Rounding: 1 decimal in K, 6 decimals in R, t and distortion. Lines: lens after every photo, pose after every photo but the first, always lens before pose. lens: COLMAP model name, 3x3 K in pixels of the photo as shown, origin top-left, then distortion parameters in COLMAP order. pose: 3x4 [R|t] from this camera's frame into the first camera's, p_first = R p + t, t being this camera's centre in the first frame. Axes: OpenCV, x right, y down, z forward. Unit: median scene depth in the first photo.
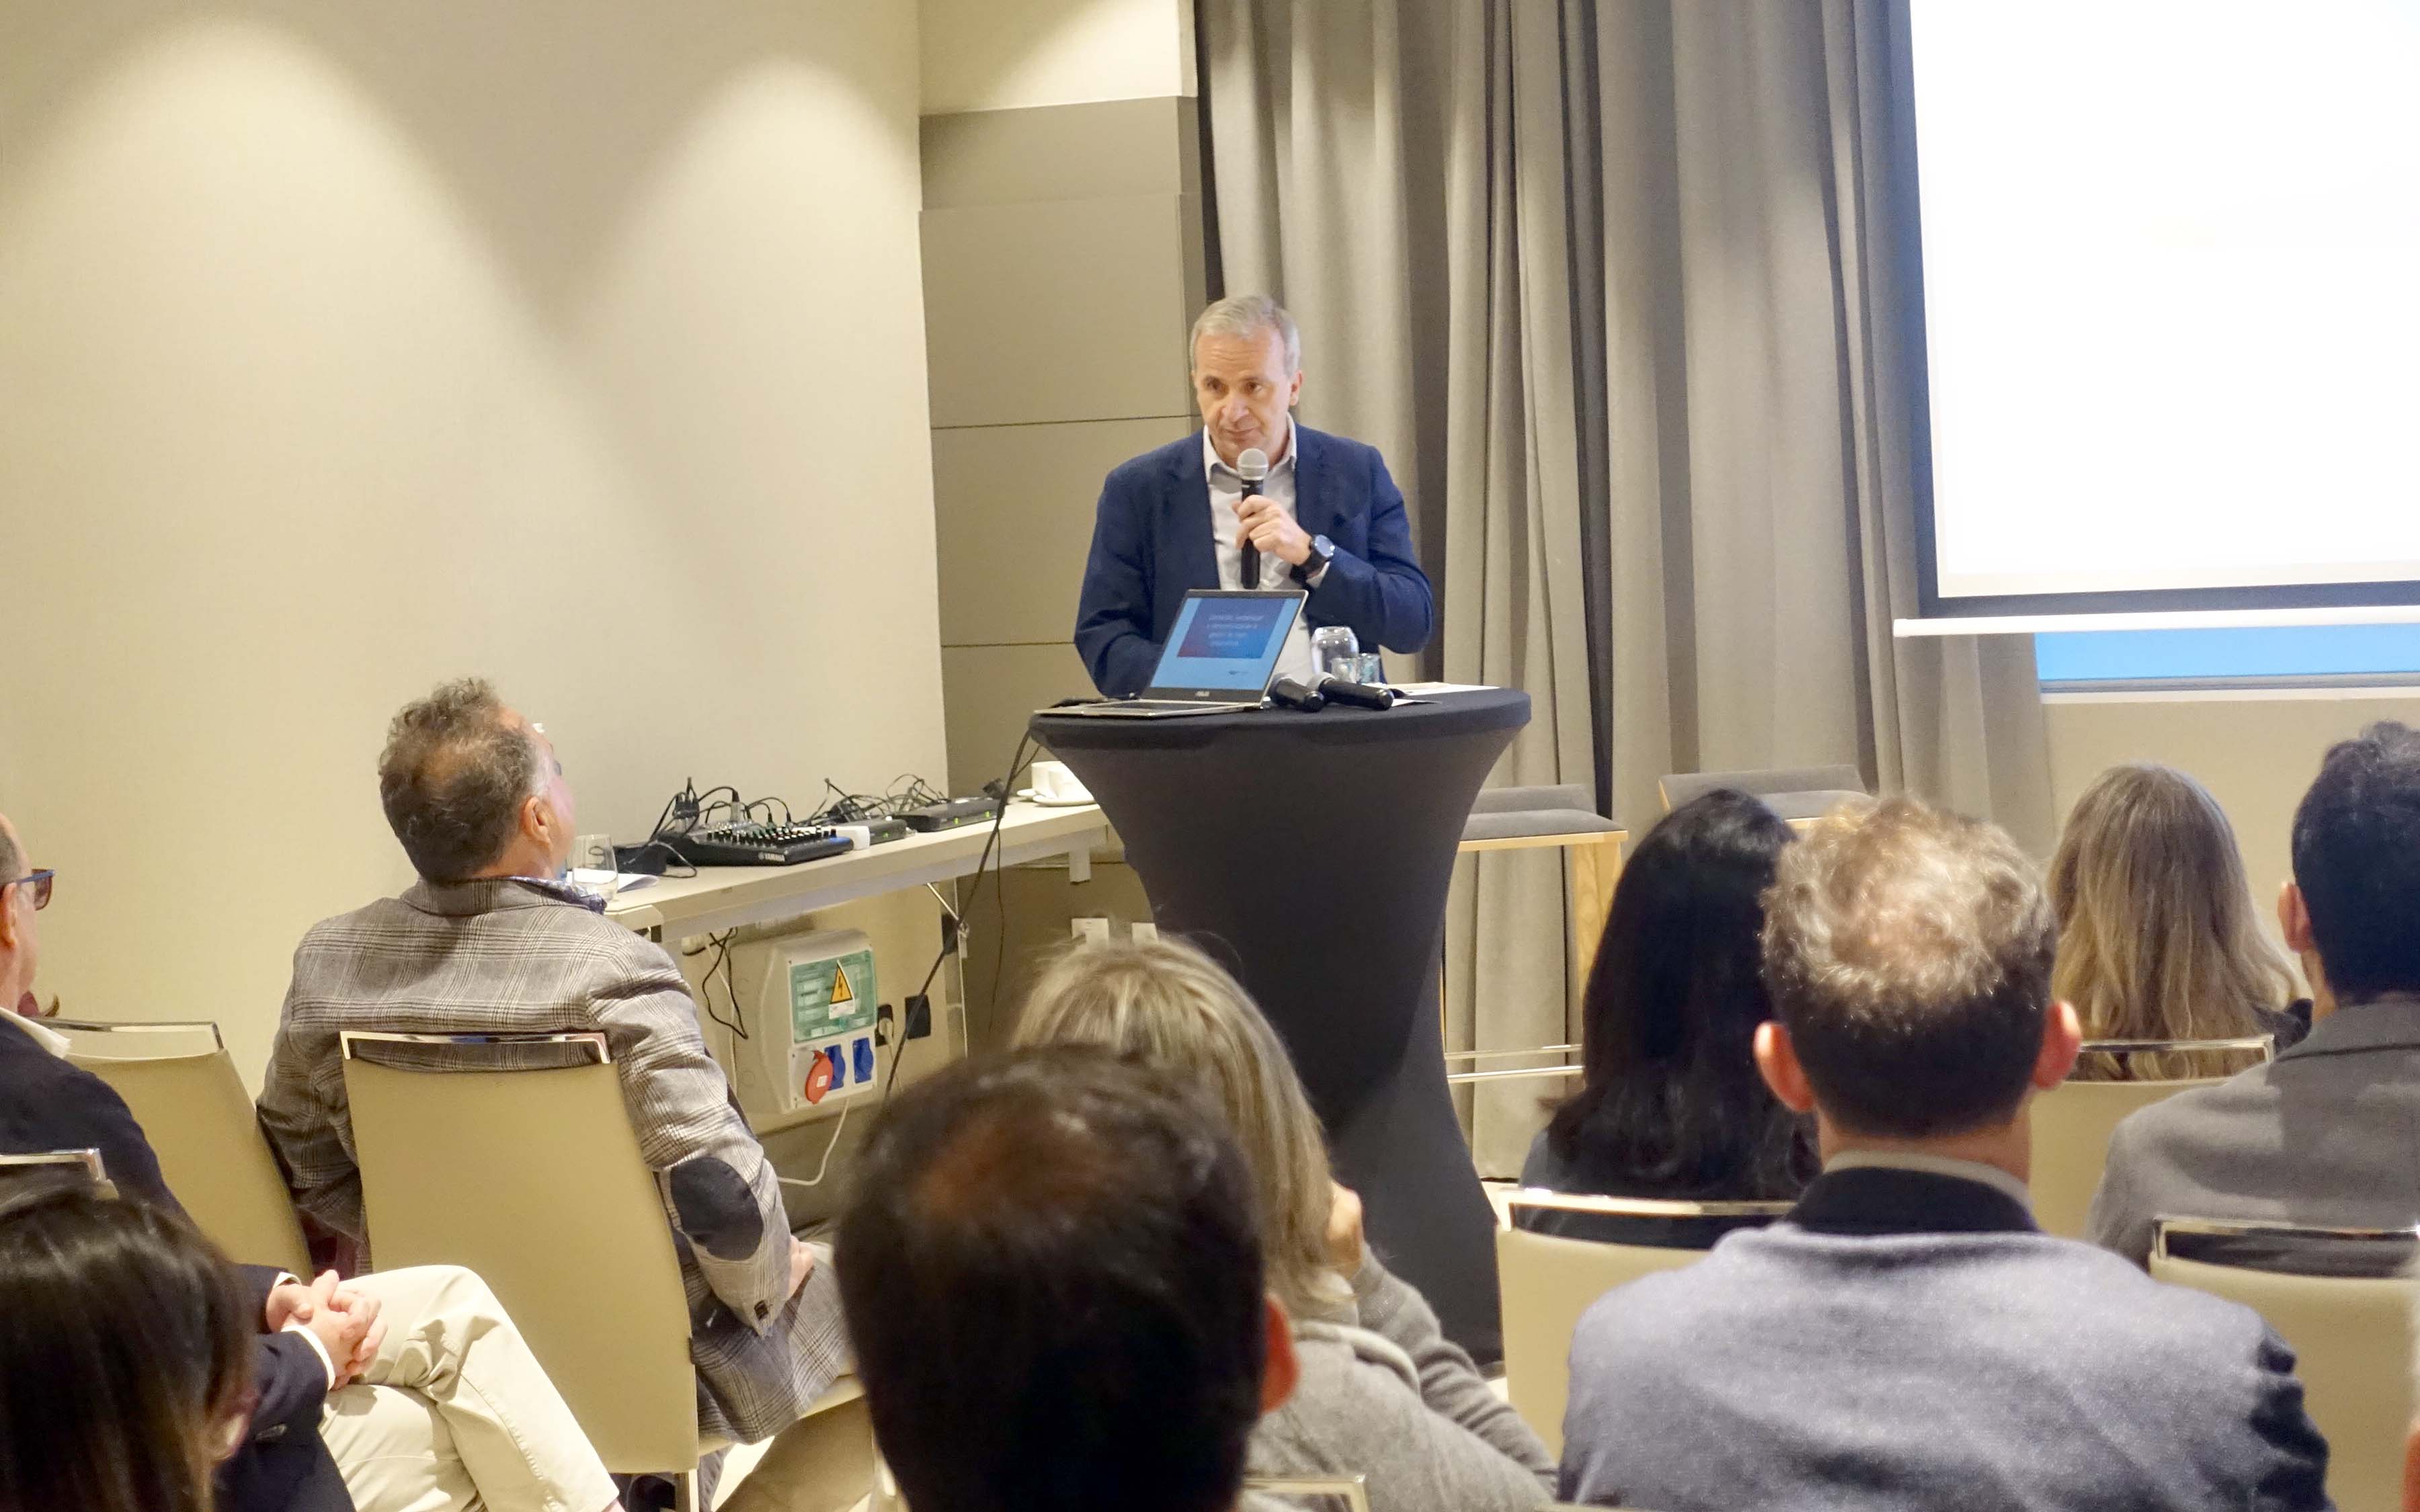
lens RADIAL K [[5142.8, 0, 1206.1], [0, 5142.8, 672.0], [0, 0, 1]] dist [0.040608, -0.049572]
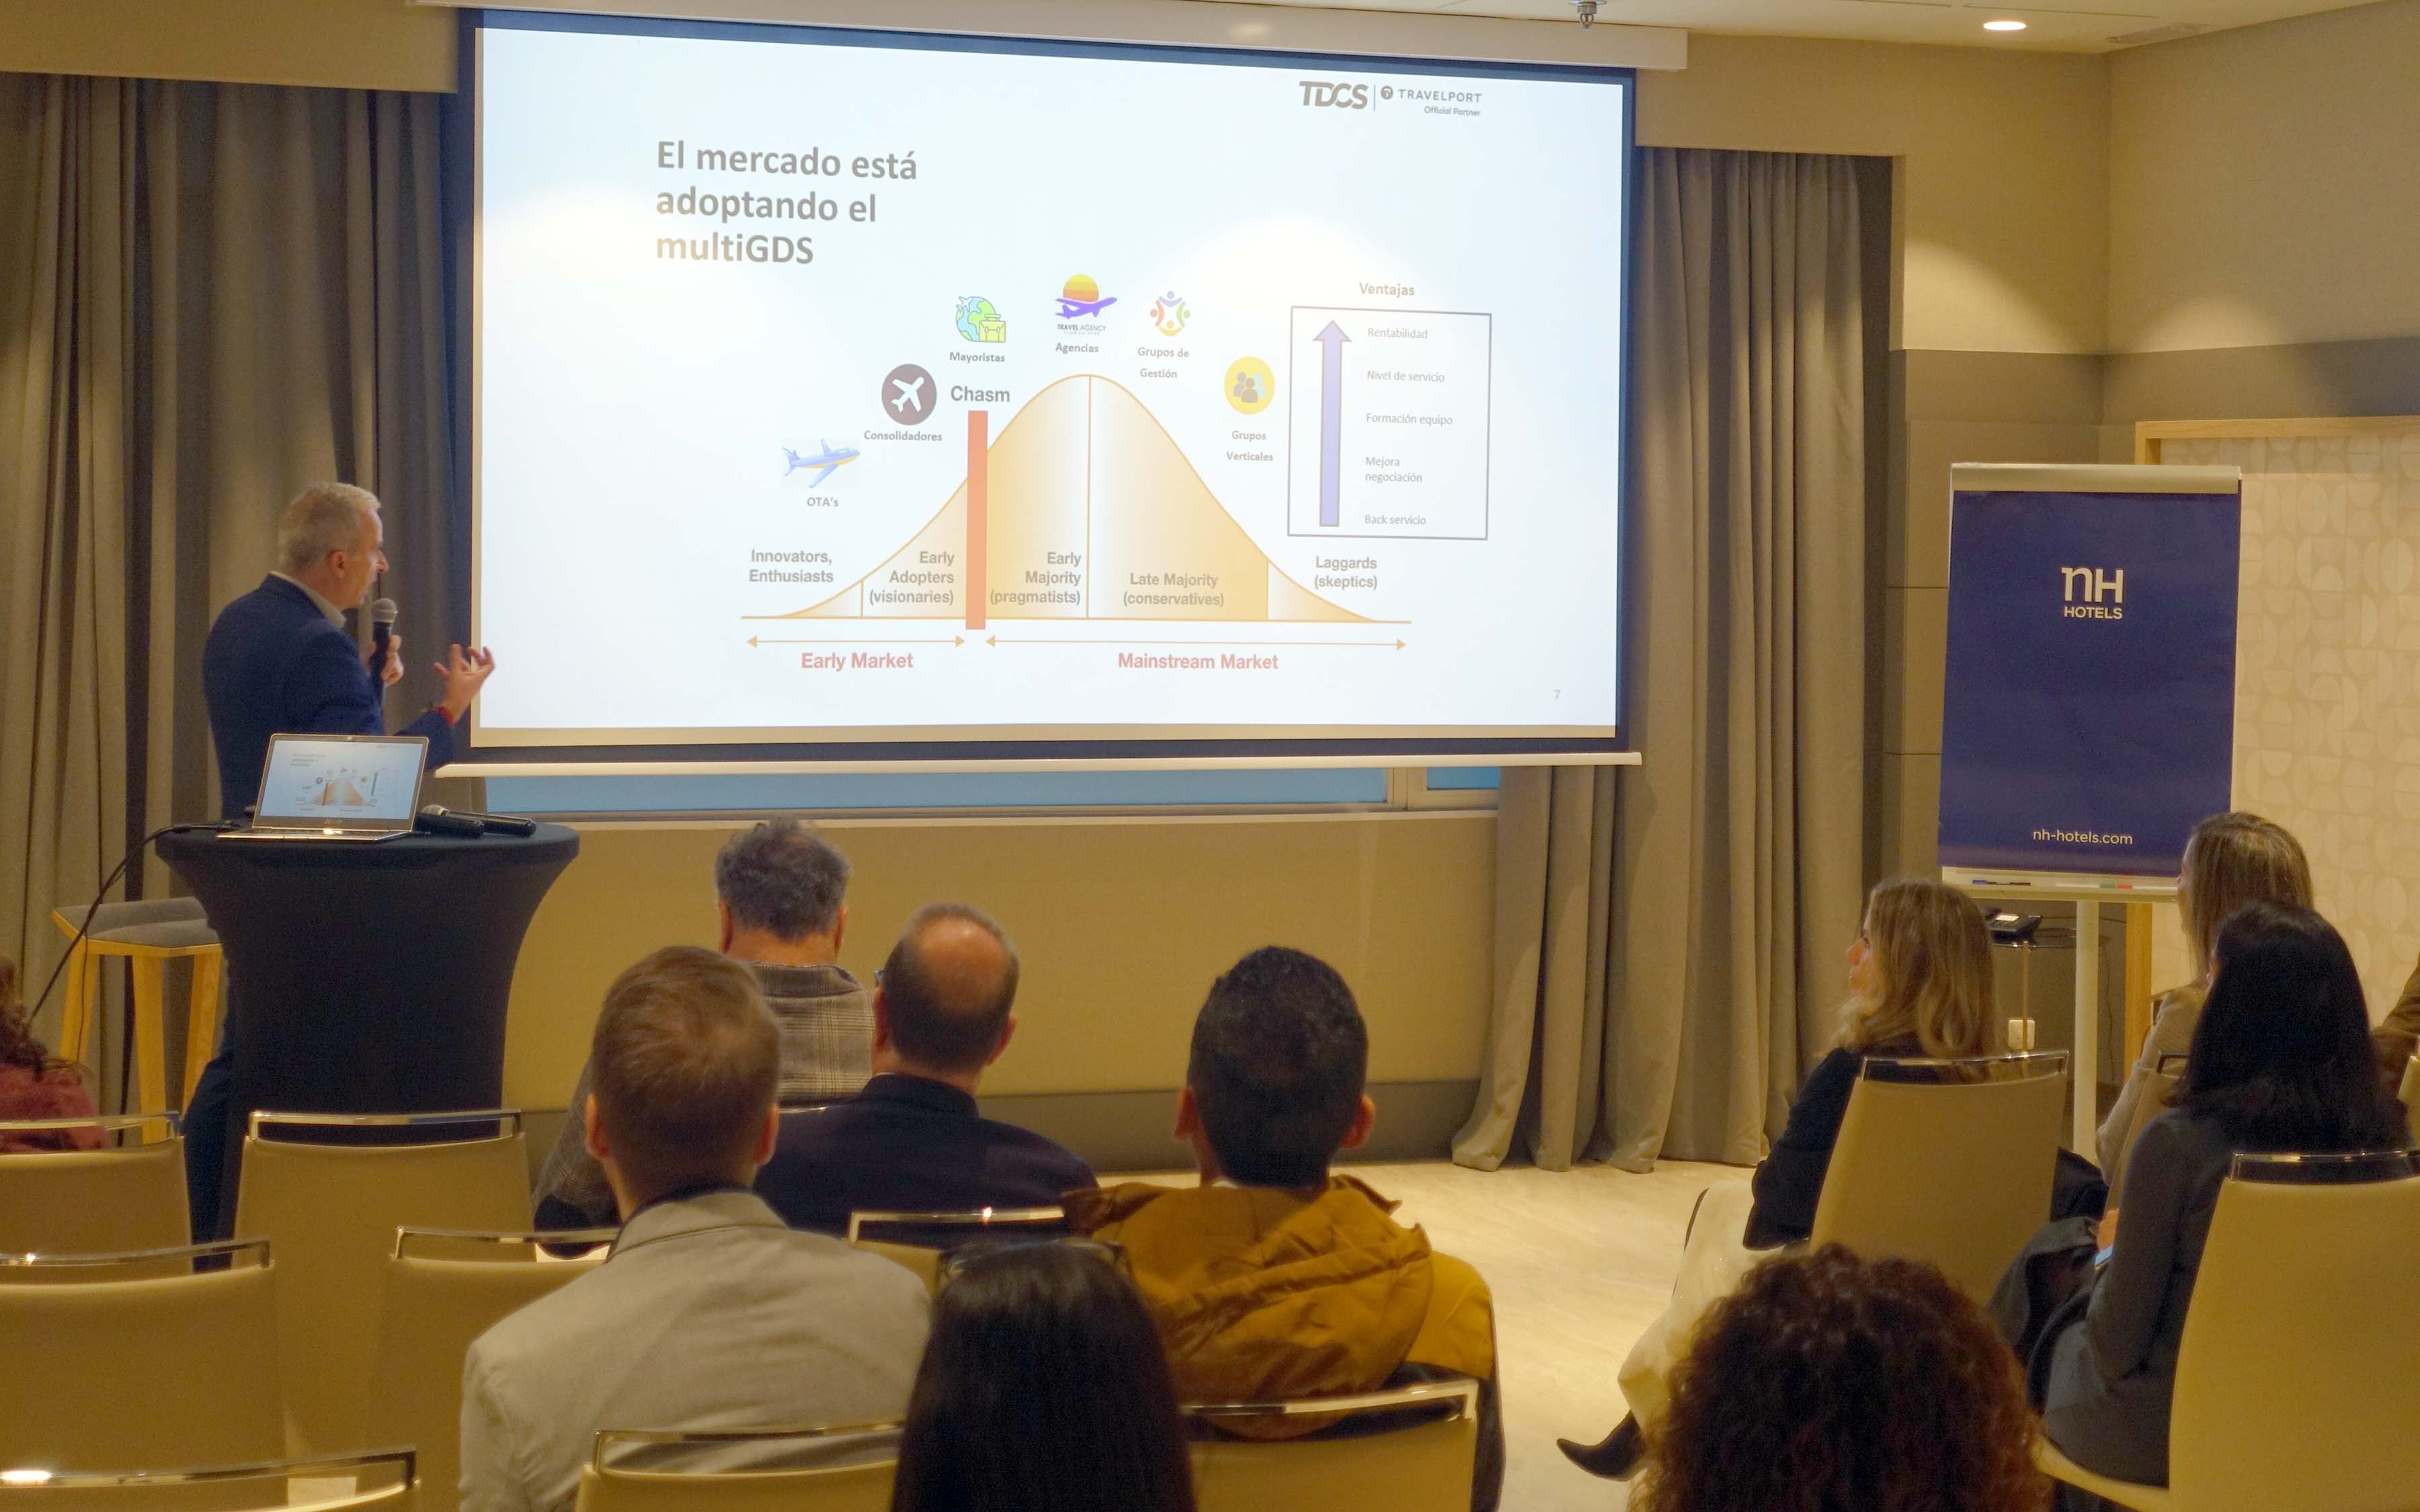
lens RADIAL K [[4038.1, 0, 1210.0], [0, 4038.1, 756.0], [0, 0, 1]] dist [0.014864, 0.025573]
pose [[0.665732, 0.022906, 0.745839, -0.488577], [-0.015249, 0.999738, -0.017092, 0.001685], [-0.746035, 0.000005, 0.665907, 0.181597]]
